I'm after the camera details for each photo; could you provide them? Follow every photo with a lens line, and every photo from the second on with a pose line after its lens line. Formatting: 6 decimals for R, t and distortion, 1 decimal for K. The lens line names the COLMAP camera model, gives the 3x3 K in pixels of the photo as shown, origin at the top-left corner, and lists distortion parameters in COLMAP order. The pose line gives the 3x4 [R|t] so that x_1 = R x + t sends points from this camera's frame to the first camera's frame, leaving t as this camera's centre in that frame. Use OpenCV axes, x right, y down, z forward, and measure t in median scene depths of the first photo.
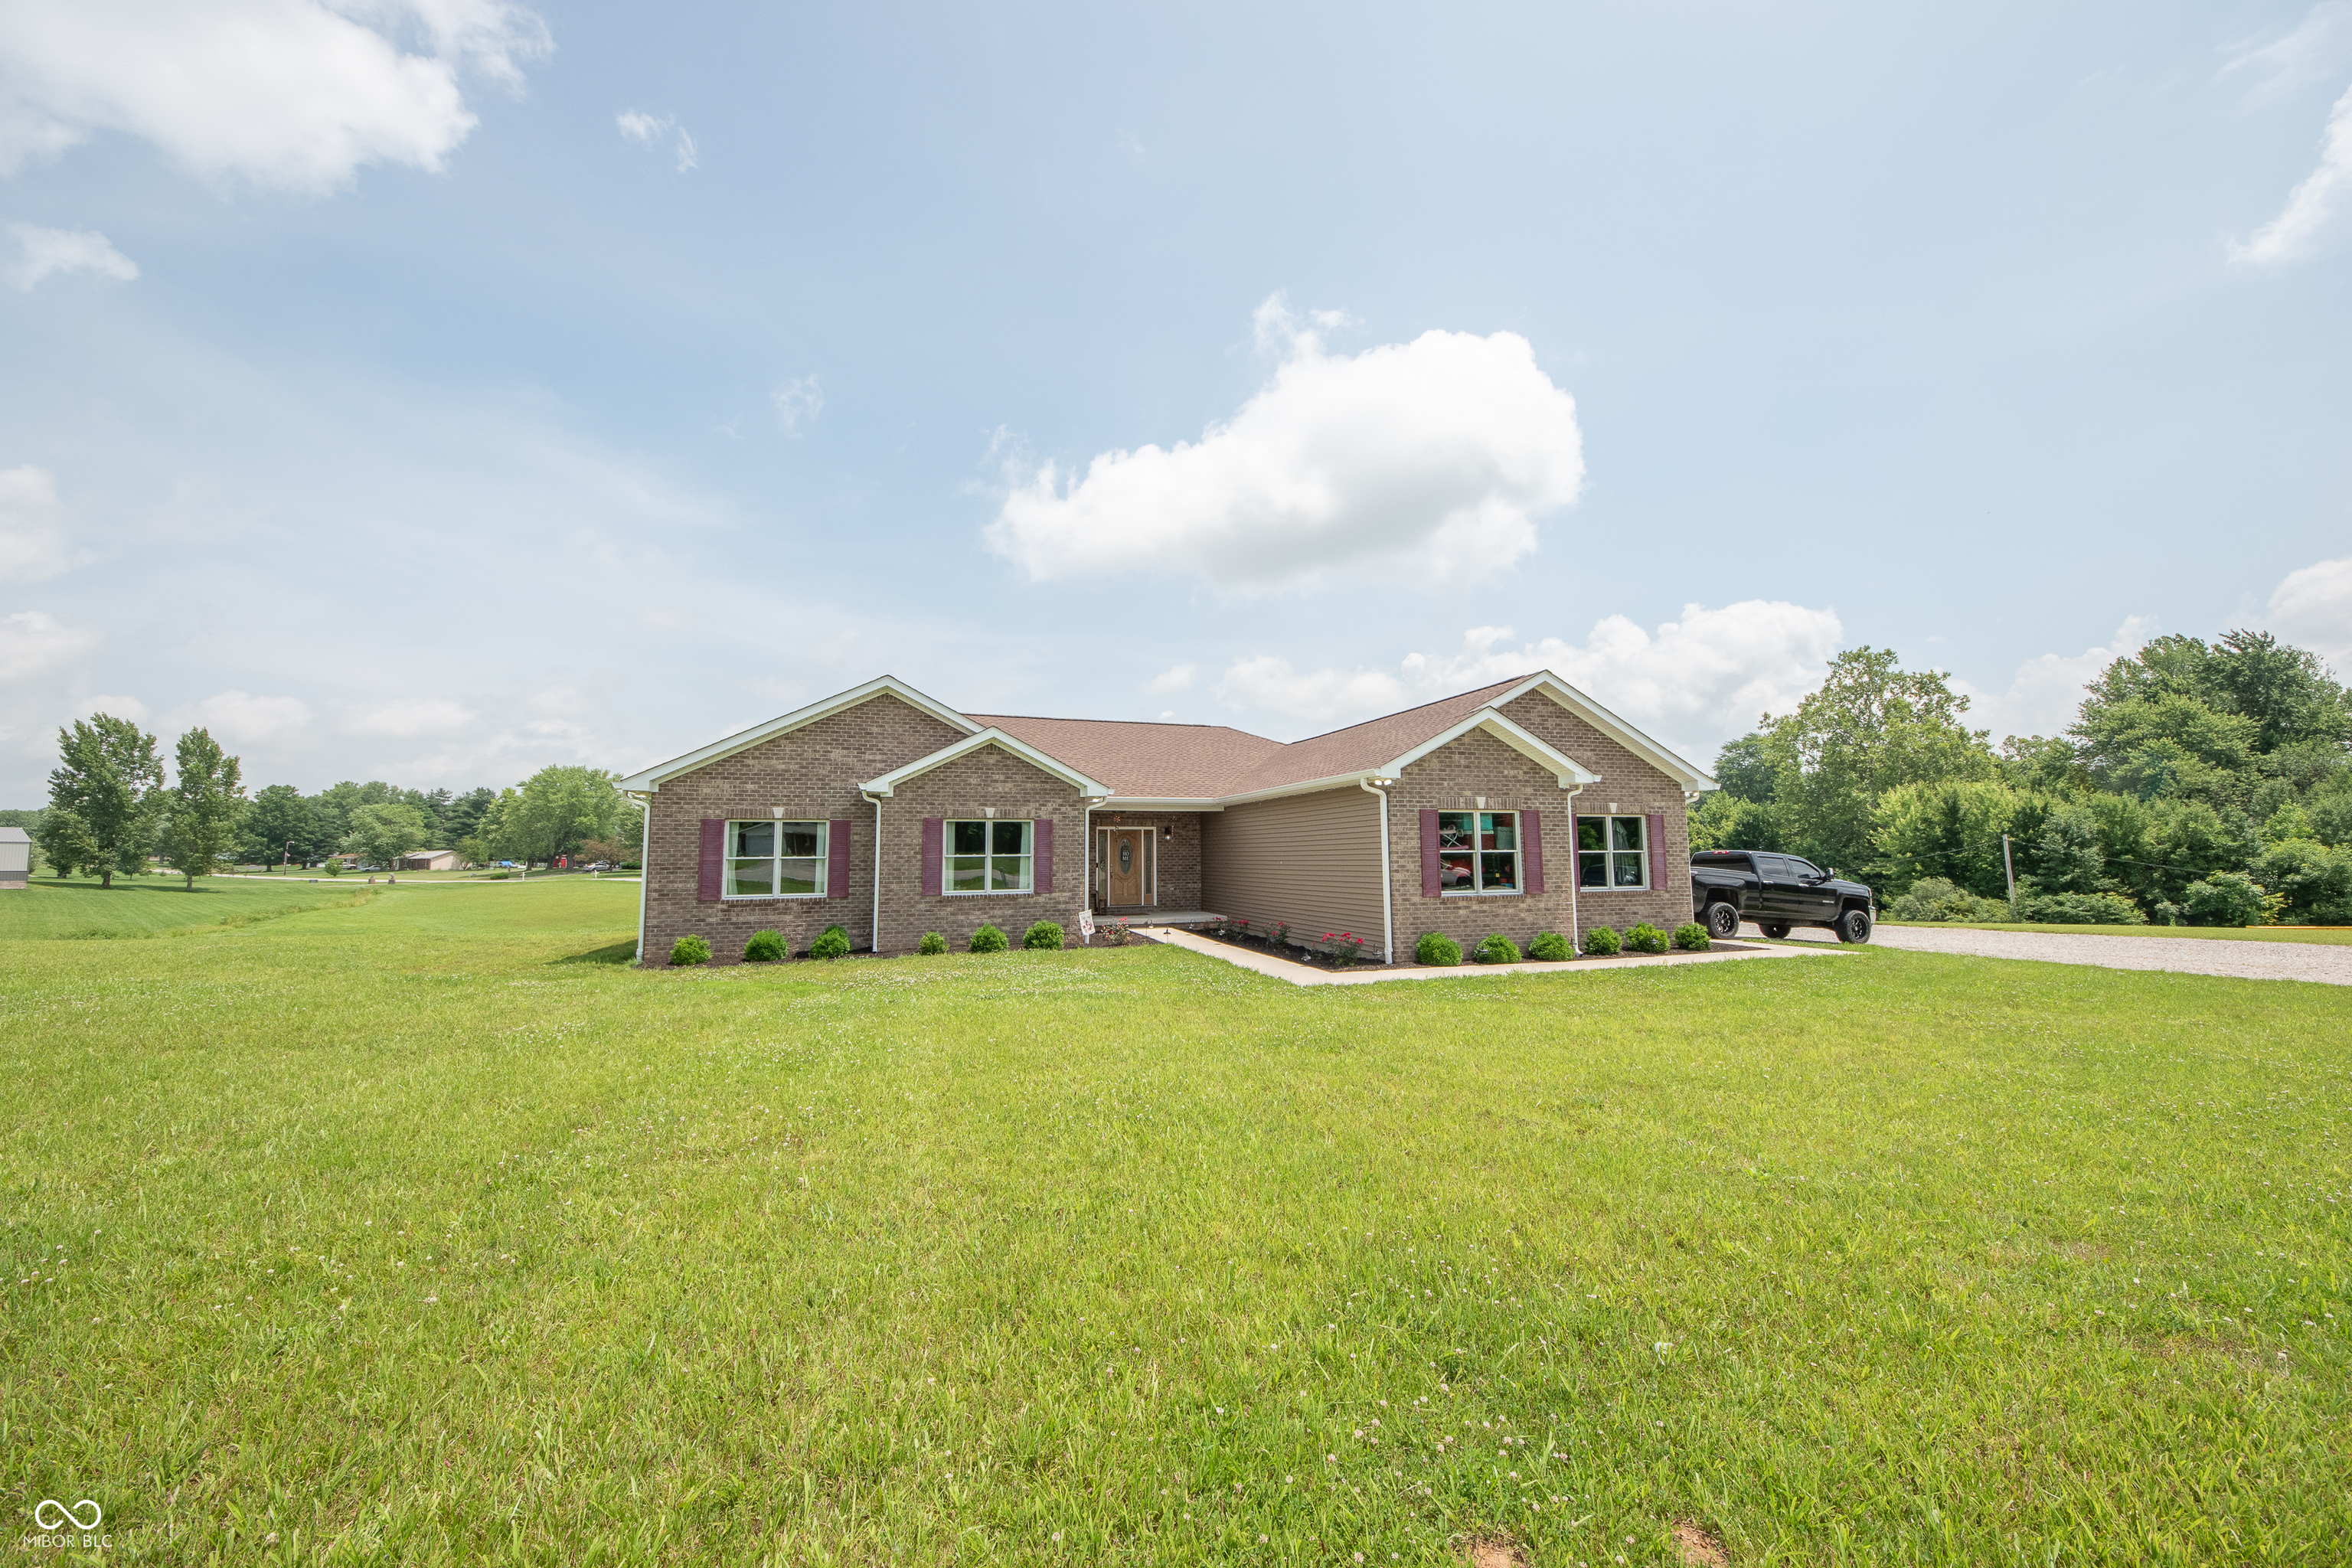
lens RADIAL K [[848.7, 0, 1182.6], [0, 848.7, 780.6], [0, 0, 1]] dist [0.001536, -0.008247]
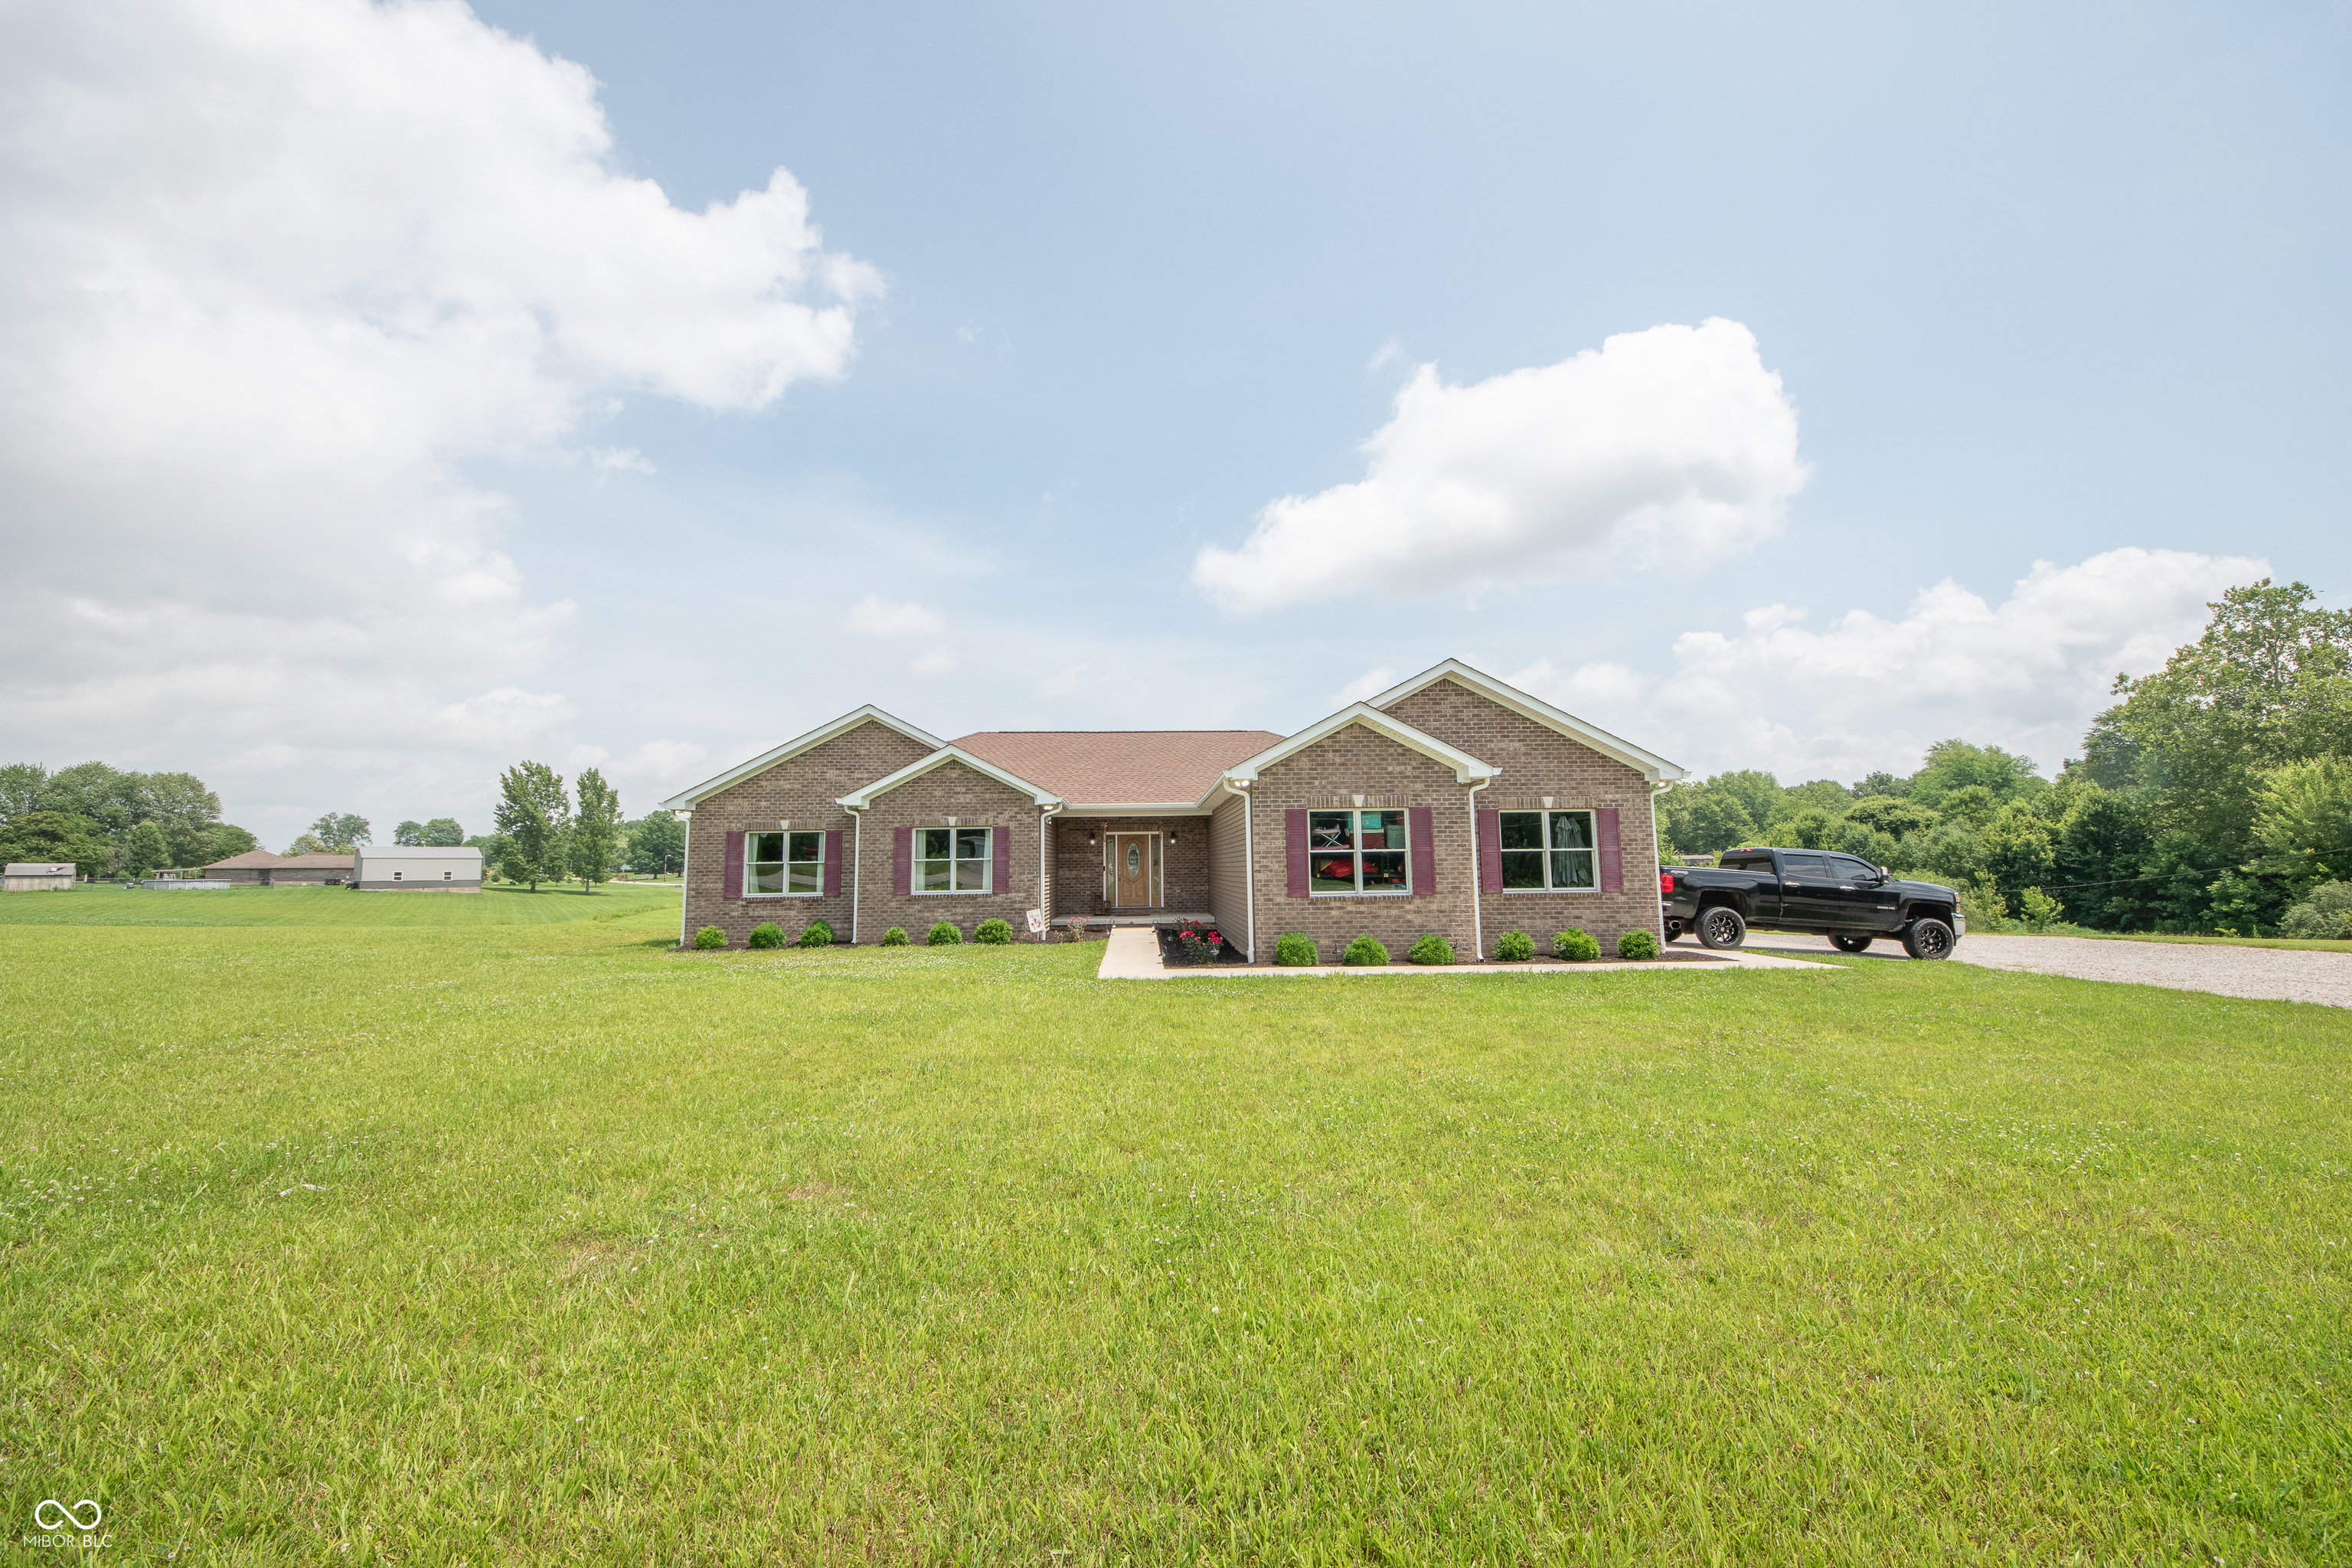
lens RADIAL K [[841.4, 0, 1182.7], [0, 841.4, 781.1], [0, 0, 1]] dist [0.001099, -0.004403]
pose [[0.960160, -0.033885, -0.277390, 0.380198], [0.031900, 0.999423, -0.011669, 0.007429], [0.277625, 0.002355, 0.960686, 0.014536]]
